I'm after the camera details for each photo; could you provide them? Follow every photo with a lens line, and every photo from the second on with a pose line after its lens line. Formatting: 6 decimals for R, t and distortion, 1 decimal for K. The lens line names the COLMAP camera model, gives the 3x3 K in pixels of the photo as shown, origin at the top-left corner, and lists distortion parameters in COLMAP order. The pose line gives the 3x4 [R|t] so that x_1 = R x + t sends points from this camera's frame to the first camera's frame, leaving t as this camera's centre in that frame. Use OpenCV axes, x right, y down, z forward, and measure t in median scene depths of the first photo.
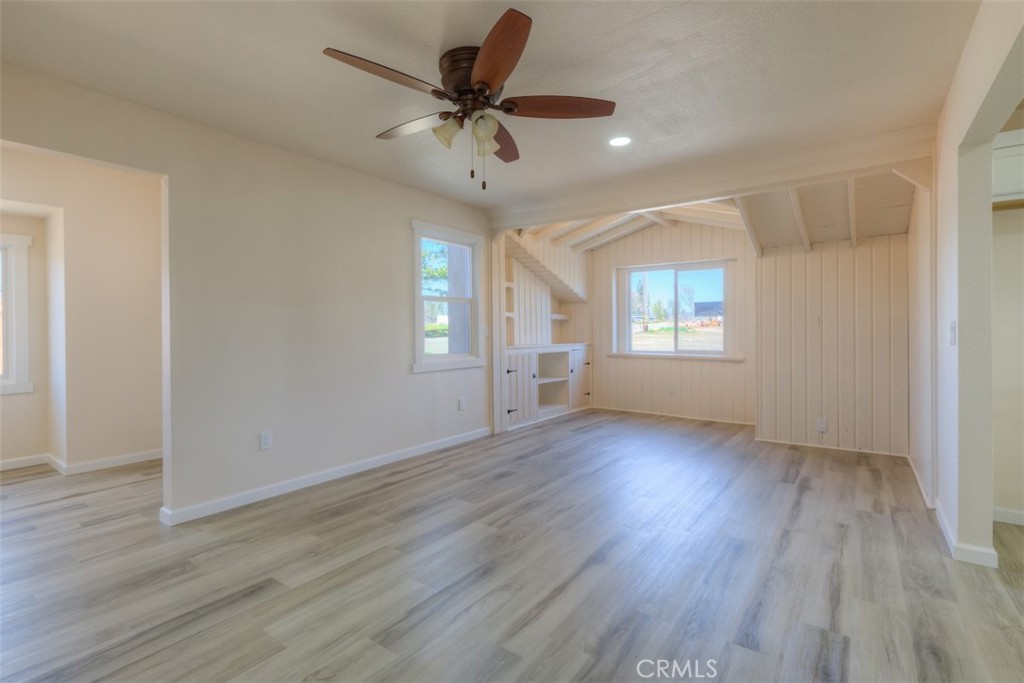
lens RADIAL K [[479.1, 0, 515.8], [0, 479.1, 338.5], [0, 0, 1]] dist [0.005303, -0.000613]
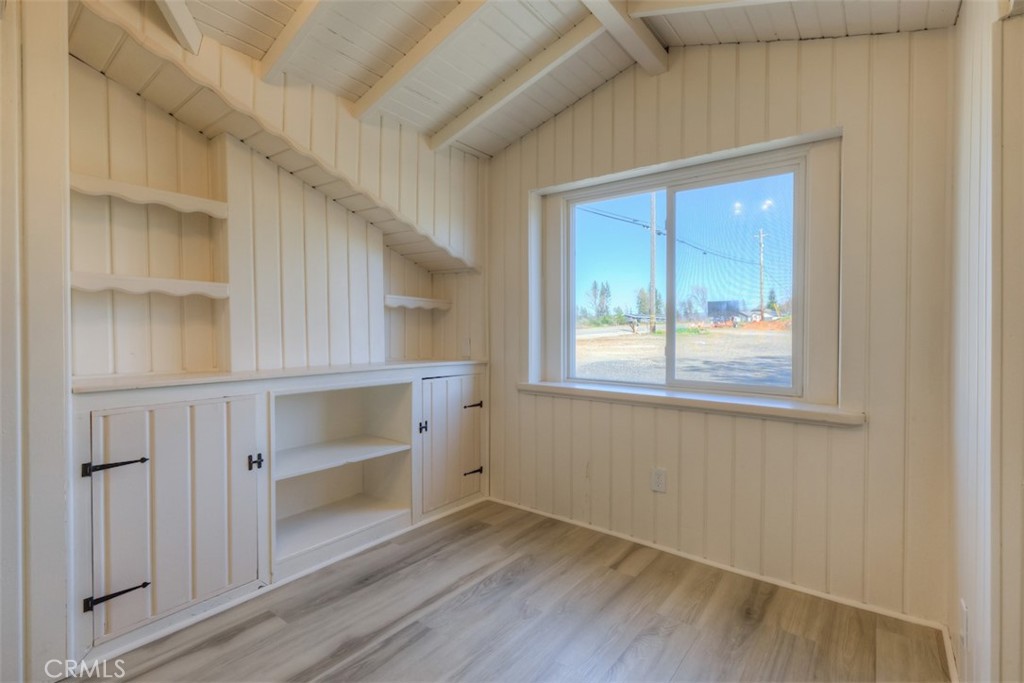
lens RADIAL K [[479.1, 0, 514.0], [0, 479.1, 335.7], [0, 0, 1]] dist [0.005303, -0.000613]
pose [[0.999615, 0.010347, -0.025752, 0.203154], [-0.010470, 0.999934, -0.004654, -0.012134], [0.025702, 0.004922, 0.999658, 0.564080]]
